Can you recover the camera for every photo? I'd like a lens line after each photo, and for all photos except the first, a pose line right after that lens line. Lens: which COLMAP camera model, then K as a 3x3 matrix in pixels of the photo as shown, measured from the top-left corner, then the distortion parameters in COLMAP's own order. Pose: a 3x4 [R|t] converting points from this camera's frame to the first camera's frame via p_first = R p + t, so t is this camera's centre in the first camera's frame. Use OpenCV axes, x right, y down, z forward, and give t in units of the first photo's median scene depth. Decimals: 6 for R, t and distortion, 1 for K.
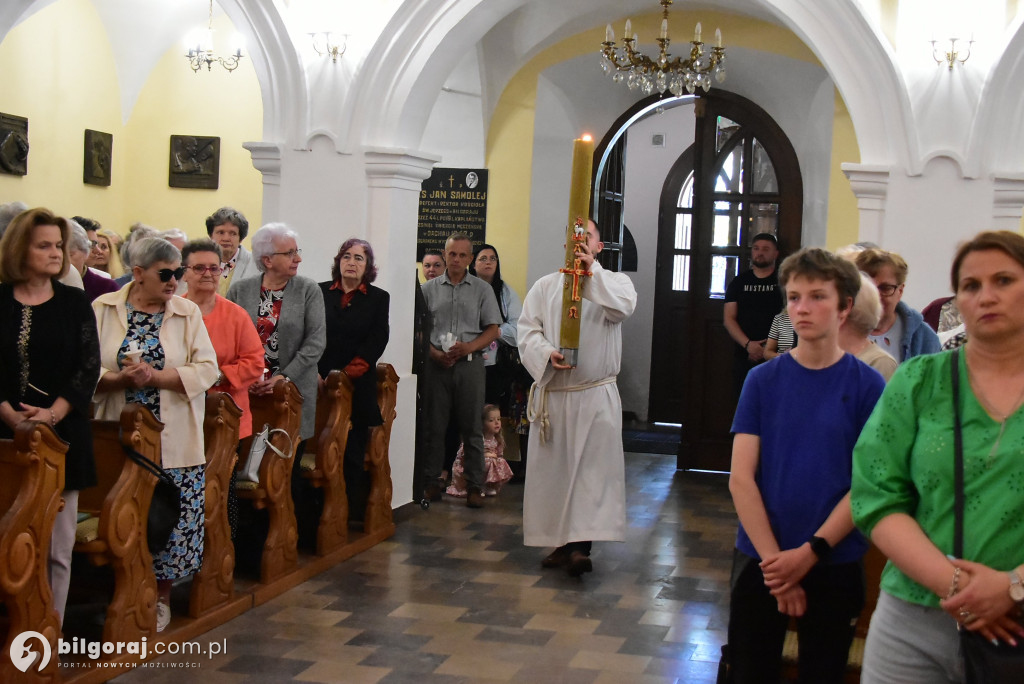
lens RADIAL K [[1681.6, 0, 517.1], [0, 1681.6, 362.7], [0, 0, 1]] dist [-0.009685, 0.000000]
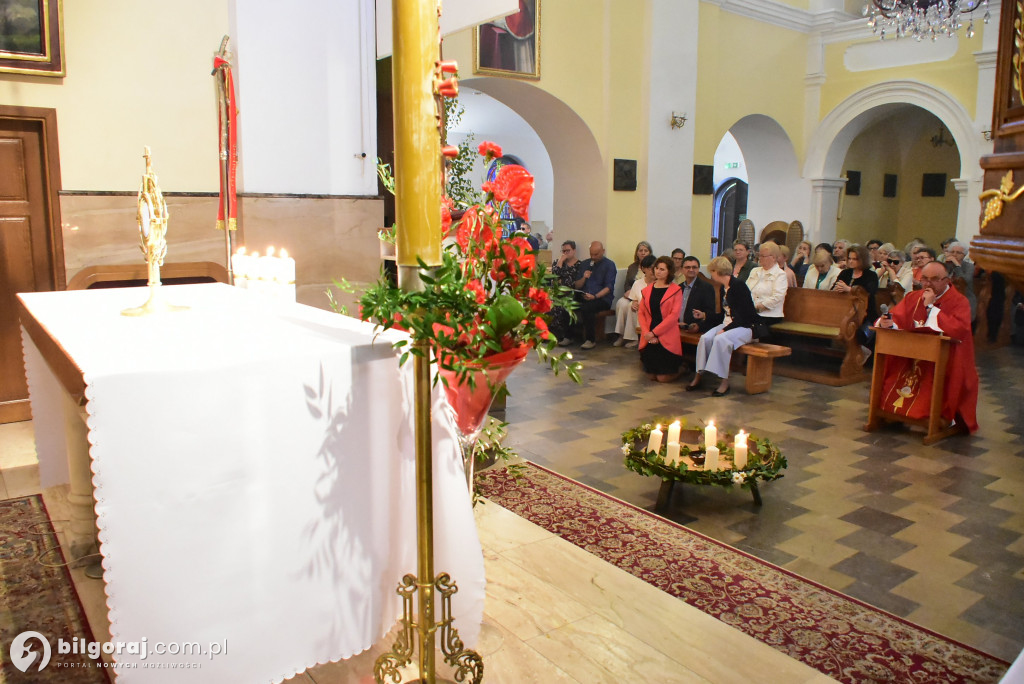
lens RADIAL K [[780.5, 0, 521.3], [0, 780.5, 348.8], [0, 0, 1]] dist [-0.033492, -0.031704]
pose [[0.771427, 0.069456, -0.632515, 0.088341], [-0.009691, 0.995192, 0.097463, 0.011770], [0.636243, -0.069056, 0.768392, -0.302998]]
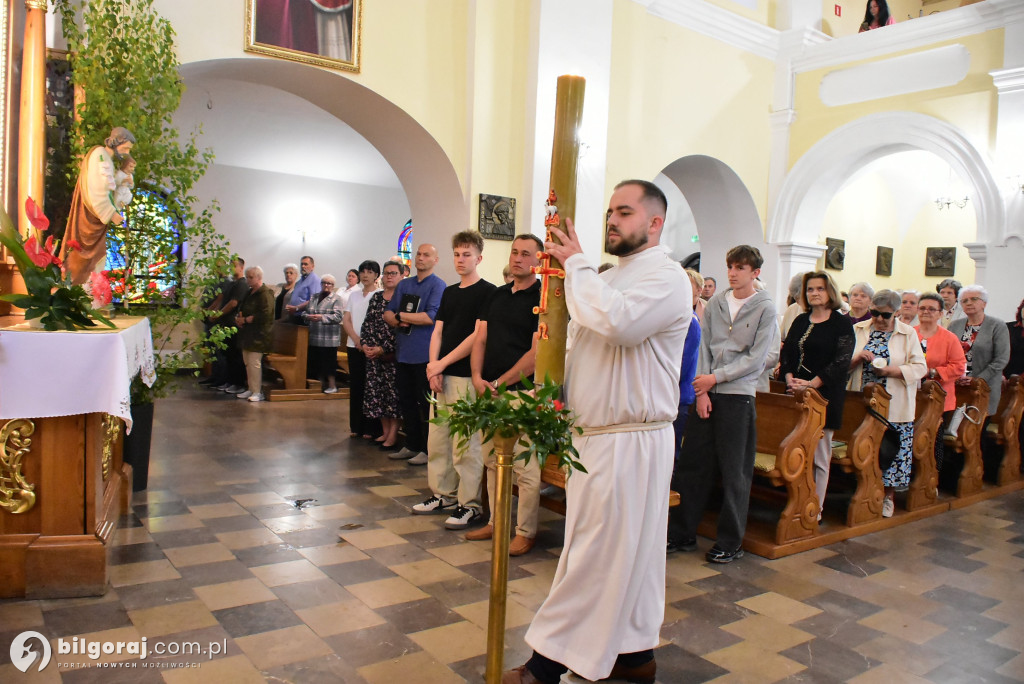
lens RADIAL K [[788.7, 0, 520.0], [0, 788.7, 344.1], [0, 0, 1]] dist [-0.033454, -0.025381]
pose [[0.762801, 0.025235, -0.646140, 0.011936], [-0.050118, 0.998540, -0.020169, 0.014446], [0.644688, 0.047768, 0.762952, 0.107236]]
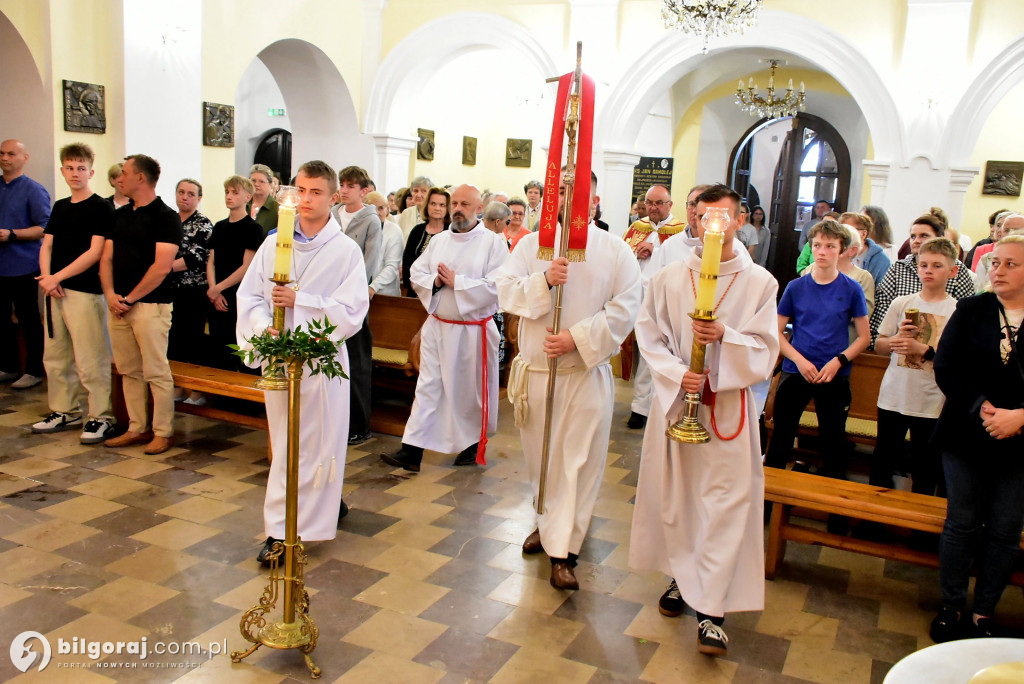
lens RADIAL K [[924.5, 0, 511.7], [0, 924.5, 340.2], [0, 0, 1]] dist [0.013593, -0.005019]
pose [[0.979074, 0.043958, -0.198698, 0.029405], [-0.025416, 0.995160, 0.094925, -0.010443], [0.201909, -0.087888, 0.975453, -0.075184]]
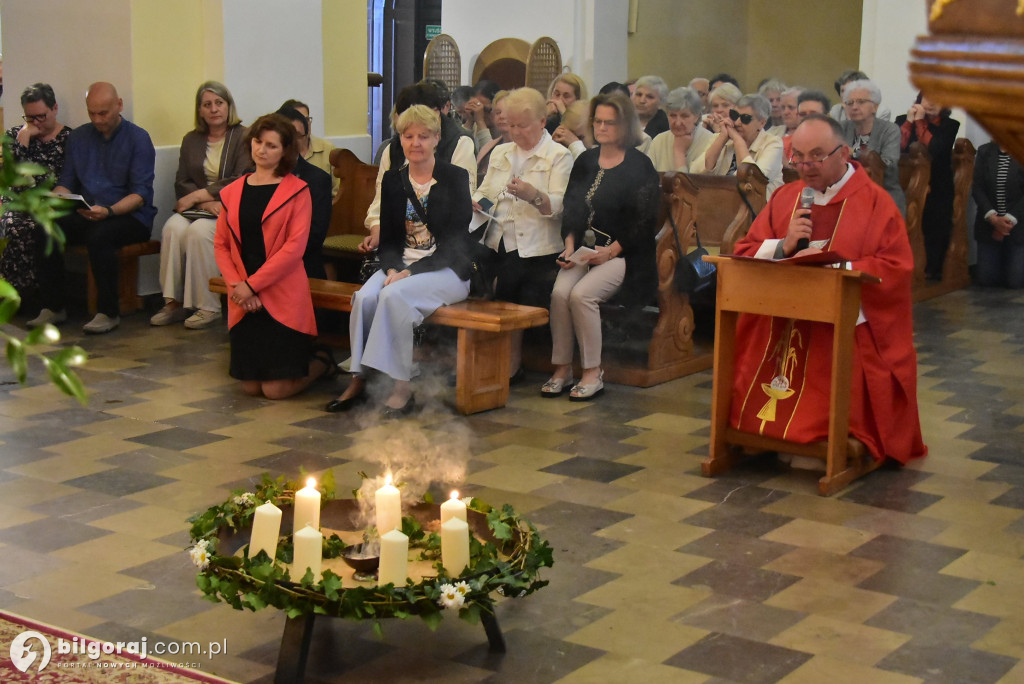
lens RADIAL K [[1753.4, 0, 513.2], [0, 1753.4, 357.4], [0, 0, 1]] dist [-0.024189, 0.000000]
pose [[0.932065, 0.034908, -0.360605, 0.083747], [0.006069, 0.993703, 0.111882, 0.015586], [0.362240, -0.106470, 0.925984, -0.295233]]
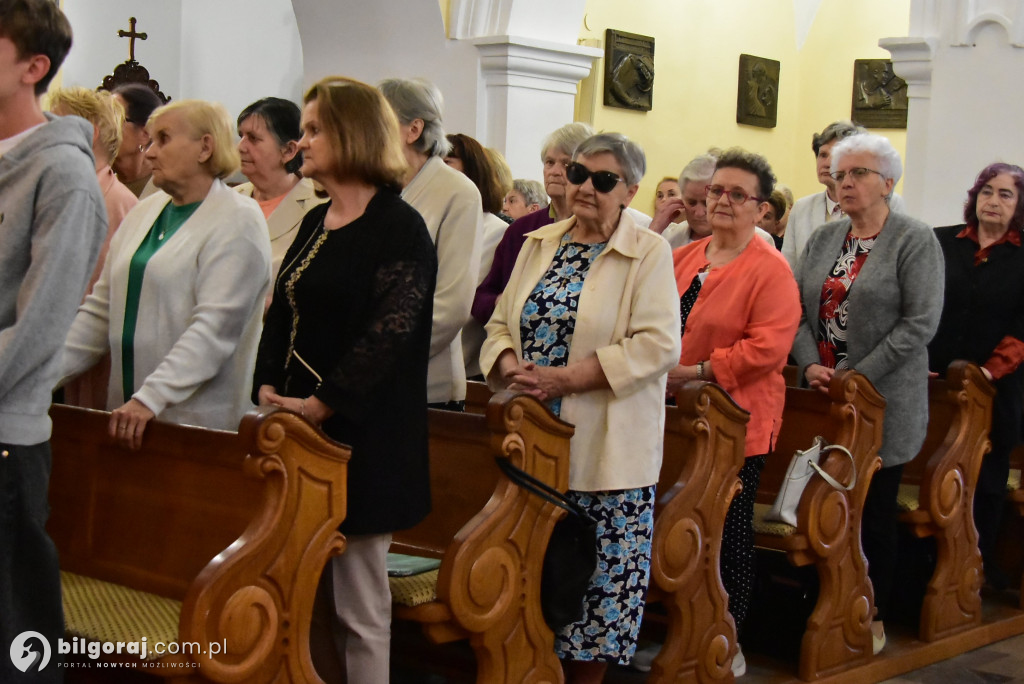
lens RADIAL K [[1835.4, 0, 513.2], [0, 1835.4, 381.0], [0, 0, 1]] dist [-0.018619, 0.000000]
pose [[0.889708, 0.034560, -0.455220, 0.064384], [-0.032285, 0.999397, 0.012774, 0.008700], [0.455387, 0.003332, 0.890287, 0.286271]]
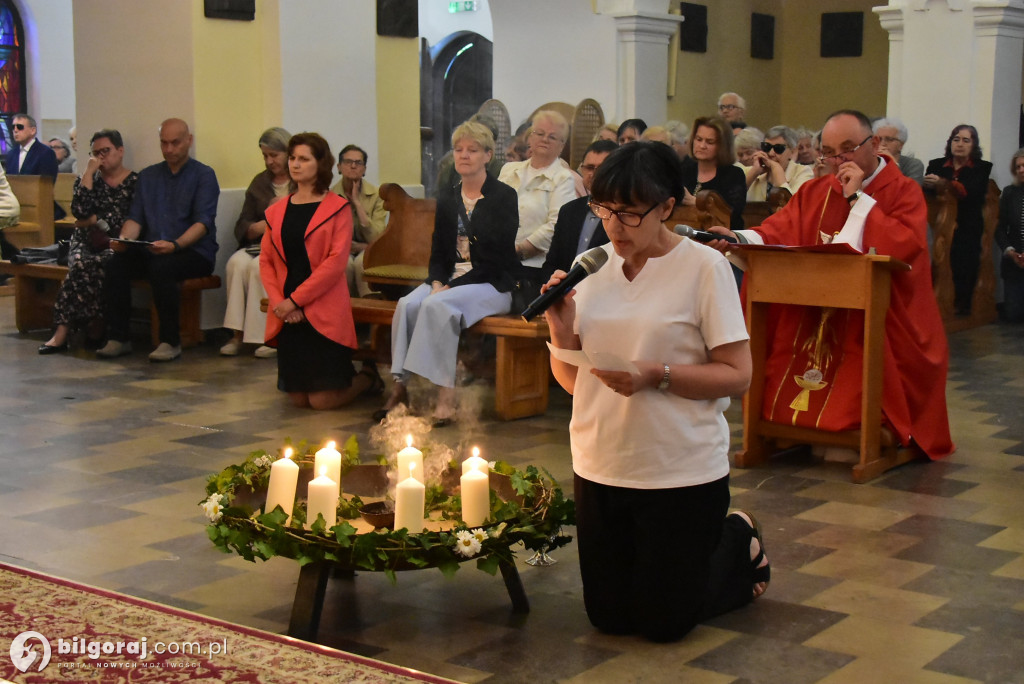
lens RADIAL K [[1599.0, 0, 514.1], [0, 1599.0, 353.0], [0, 0, 1]] dist [-0.002203, 0.000000]
pose [[0.918081, 0.006410, -0.396342, 0.075028], [0.017055, 0.998305, 0.055651, 0.062884], [0.396026, -0.057852, 0.916415, -0.240612]]
